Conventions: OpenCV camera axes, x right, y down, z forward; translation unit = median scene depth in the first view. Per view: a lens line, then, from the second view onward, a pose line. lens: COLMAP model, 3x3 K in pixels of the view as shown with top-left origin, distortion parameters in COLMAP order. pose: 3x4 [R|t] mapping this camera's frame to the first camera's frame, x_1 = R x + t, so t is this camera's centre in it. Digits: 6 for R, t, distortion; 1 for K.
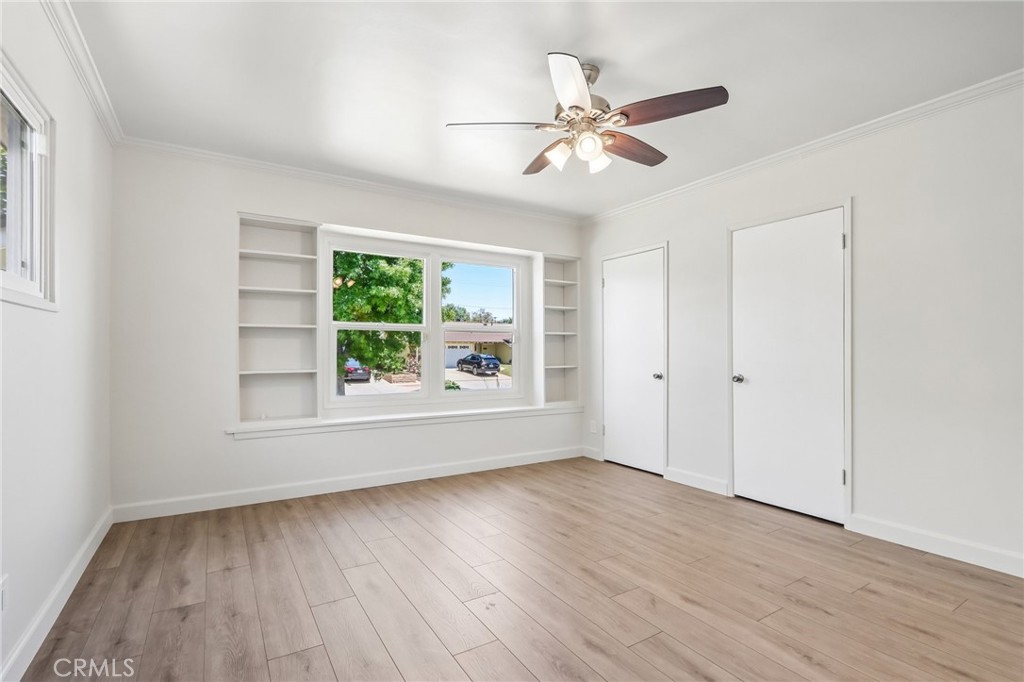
lens RADIAL K [[476.3, 0, 505.6], [0, 476.3, 346.3], [0, 0, 1]] dist [-0.021133, 0.004127]
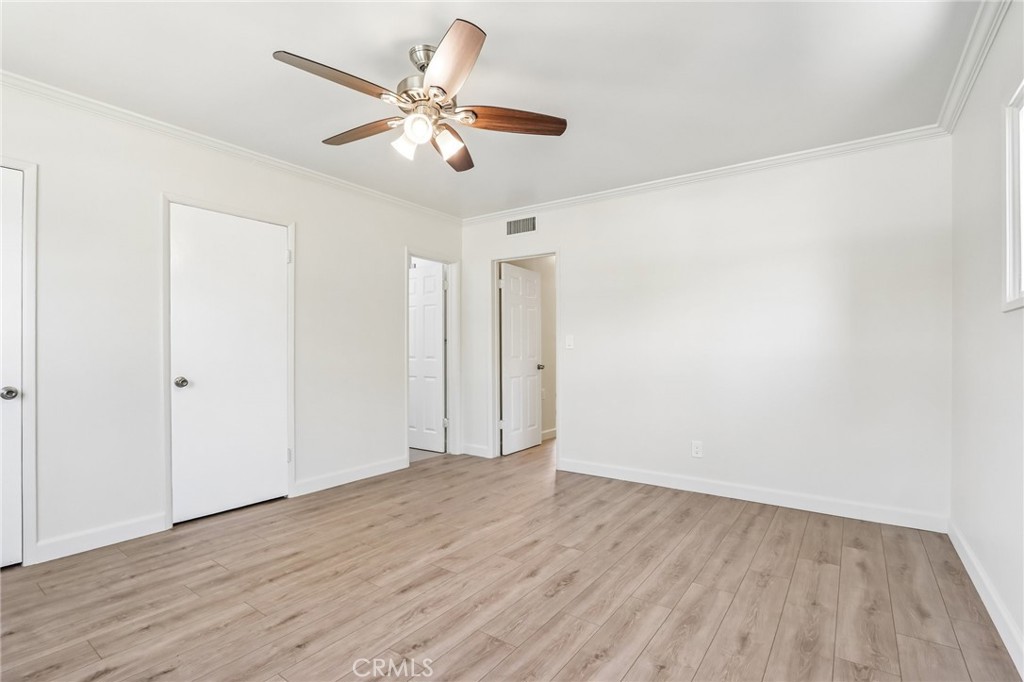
lens RADIAL K [[476.3, 0, 516.2], [0, 476.3, 355.4], [0, 0, 1]] dist [-0.021133, 0.004127]
pose [[-0.389674, -0.012867, 0.920863, -0.541761], [-0.012392, 0.999885, 0.008727, 0.006231], [-0.920870, -0.008011, -0.389788, 0.837793]]
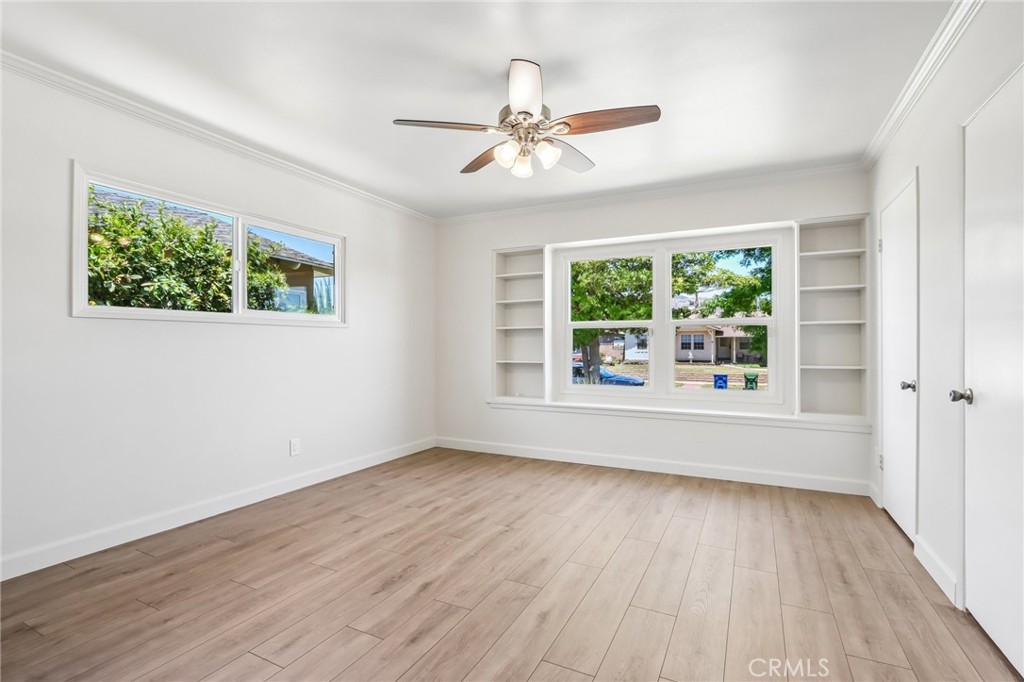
lens RADIAL K [[476.3, 0, 514.8], [0, 476.3, 341.9], [0, 0, 1]] dist [-0.021133, 0.004127]
pose [[0.527665, -0.008729, -0.849408, 0.728147], [0.009246, 0.999947, -0.004532, 0.003366], [0.849402, -0.005462, 0.527717, 0.295312]]
